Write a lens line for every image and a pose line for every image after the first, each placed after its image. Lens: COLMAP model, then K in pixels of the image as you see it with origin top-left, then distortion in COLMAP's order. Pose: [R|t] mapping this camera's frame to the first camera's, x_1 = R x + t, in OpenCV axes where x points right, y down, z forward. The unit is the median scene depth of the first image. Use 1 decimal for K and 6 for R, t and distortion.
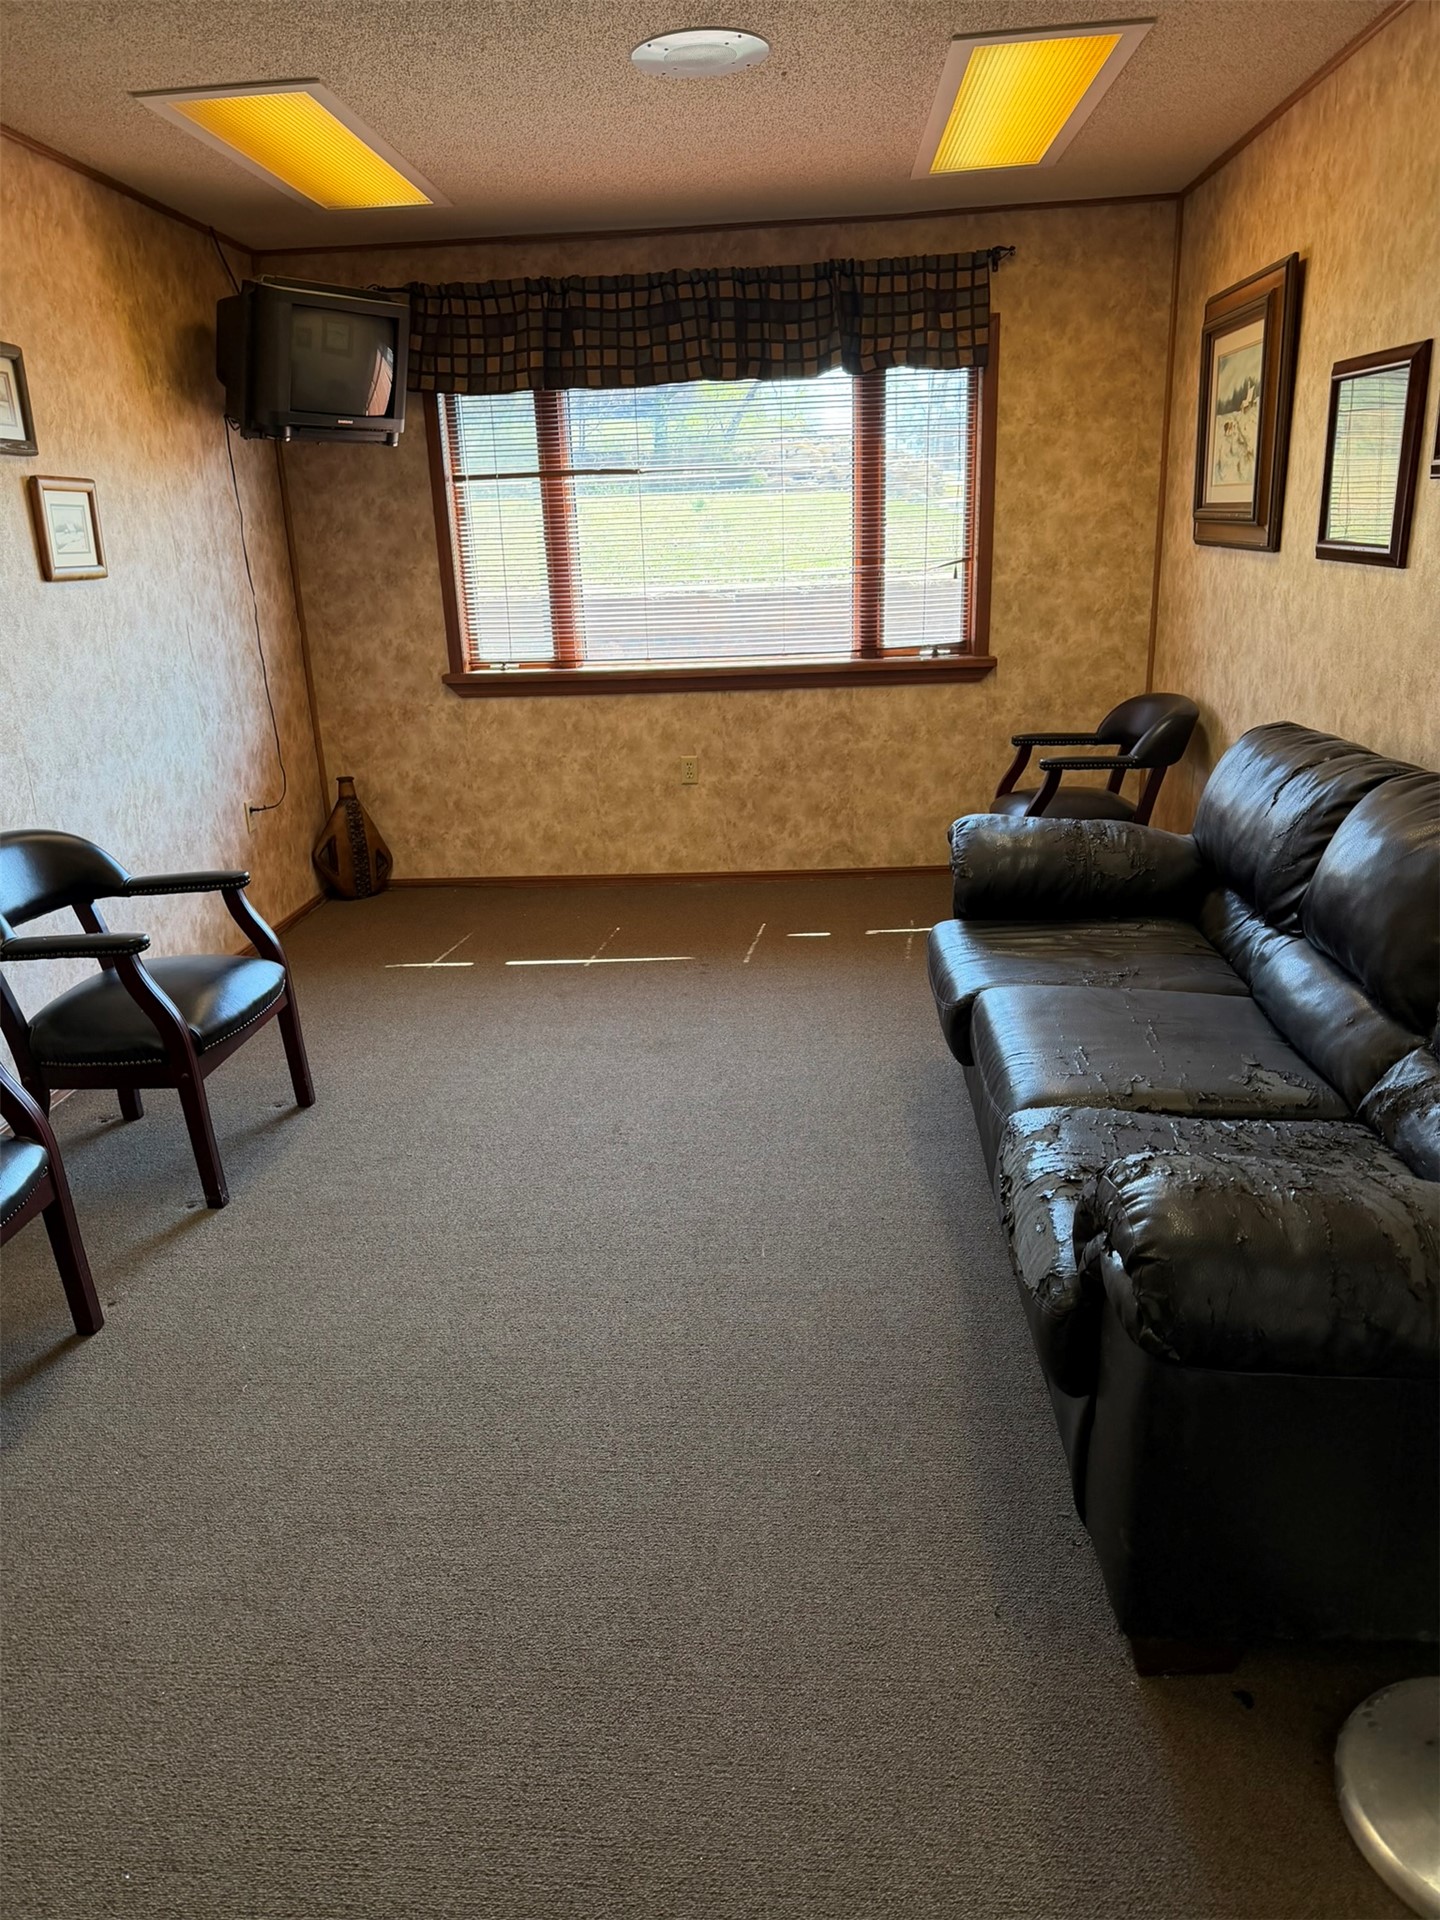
lens RADIAL K [[1339.0, 0, 720.0], [0, 1339.0, 960.0], [0, 0, 1]] dist [0.084508, -0.130483]
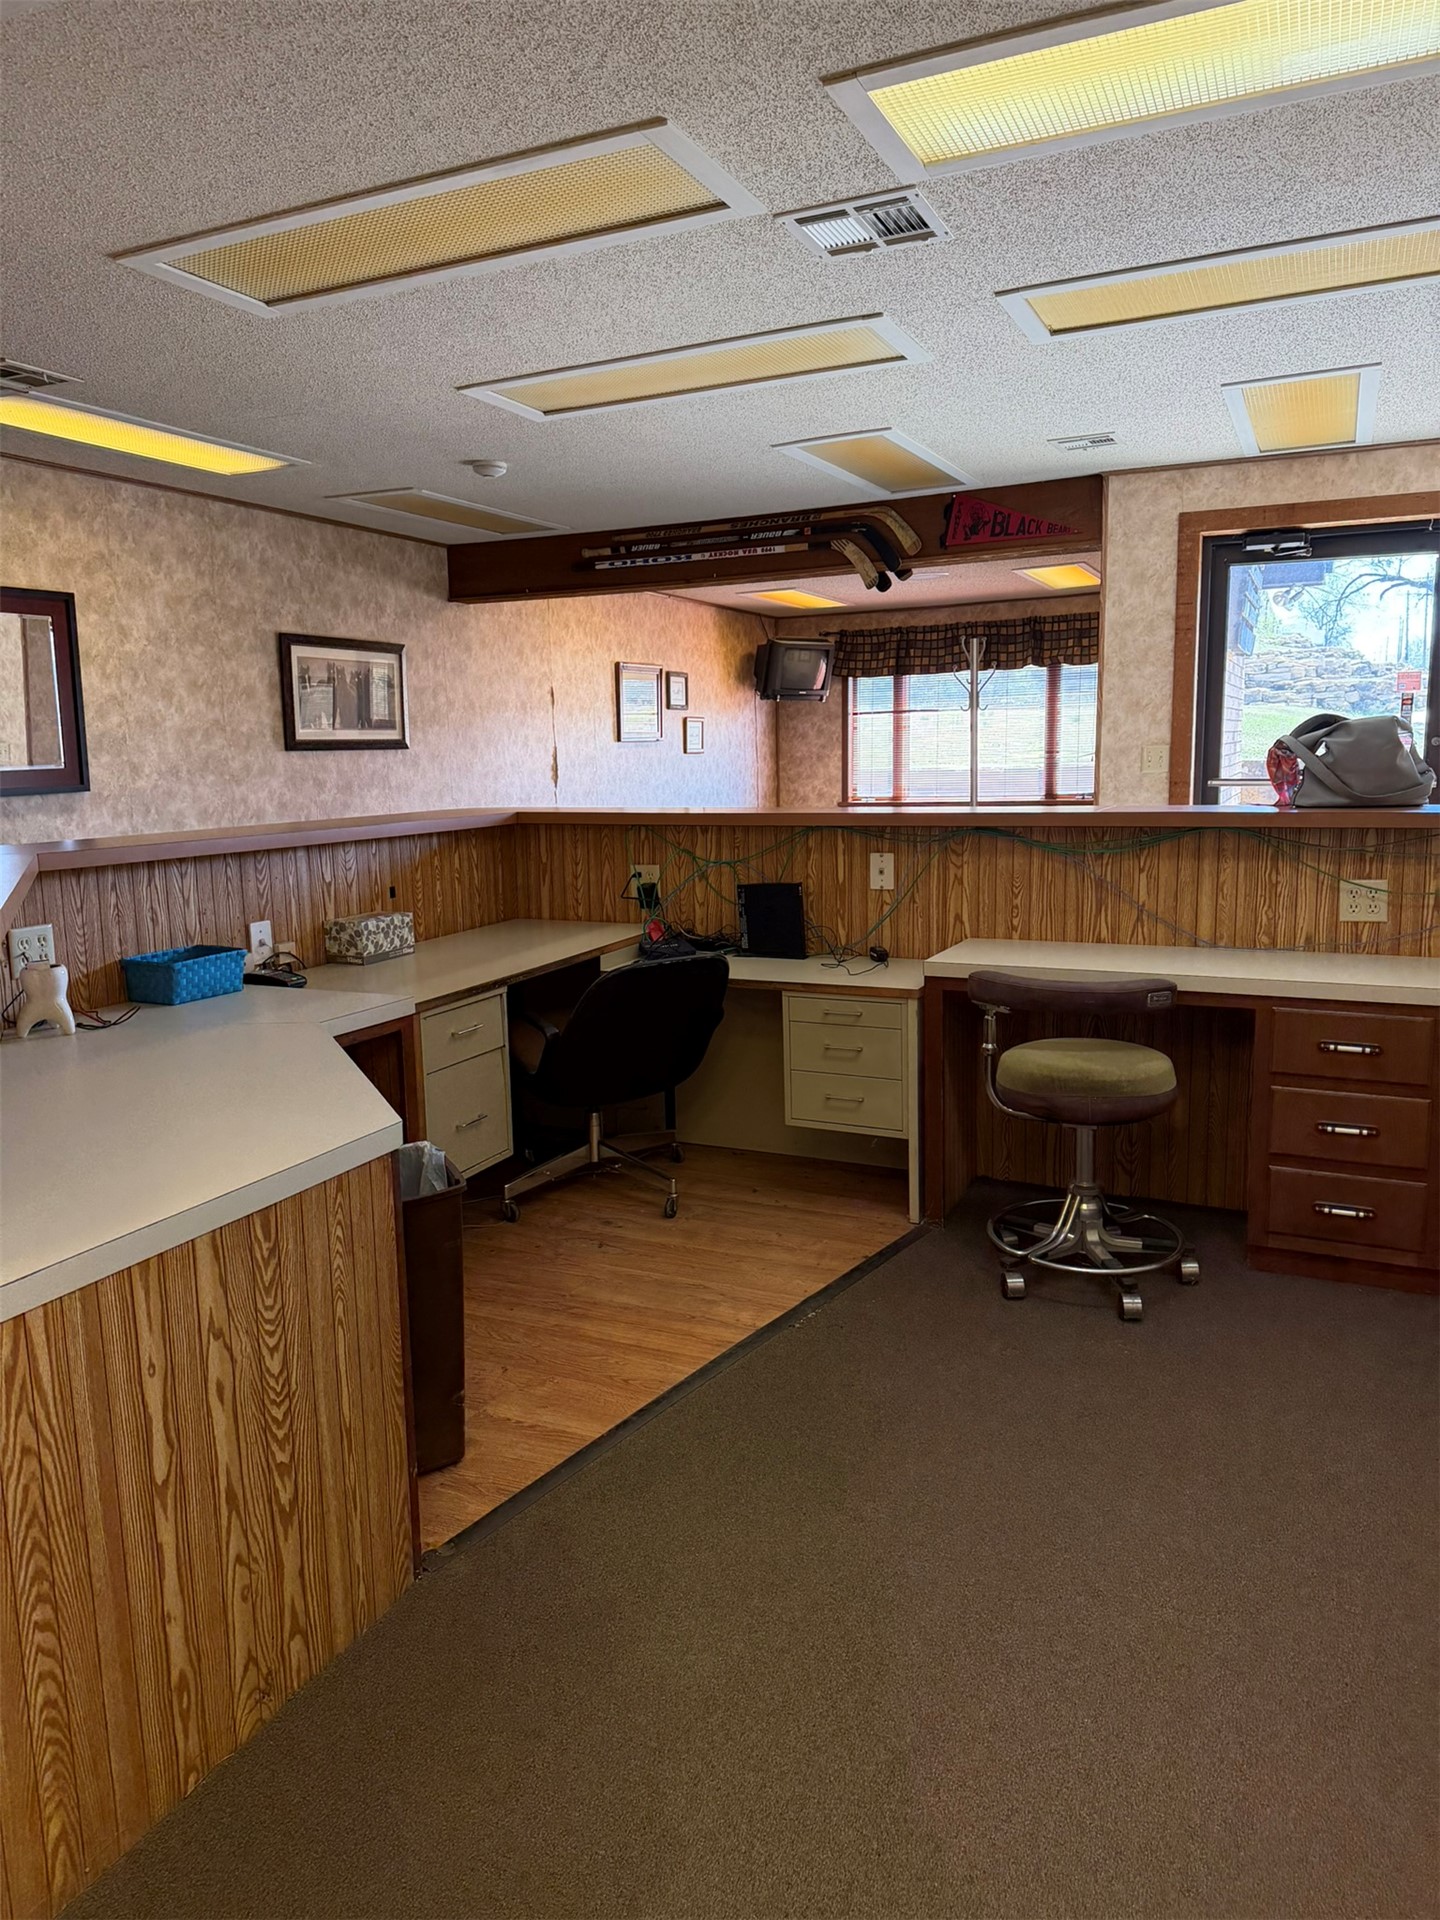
lens RADIAL K [[1330.9, 0, 720.0], [0, 1330.9, 960.0], [0, 0, 1]] dist [0.174391, -0.126015]
pose [[0.932632, 0.075235, -0.352899, 0.412673], [-0.124561, 0.985027, -0.119187, 0.330304], [0.338648, 0.155115, 0.928039, -1.052618]]
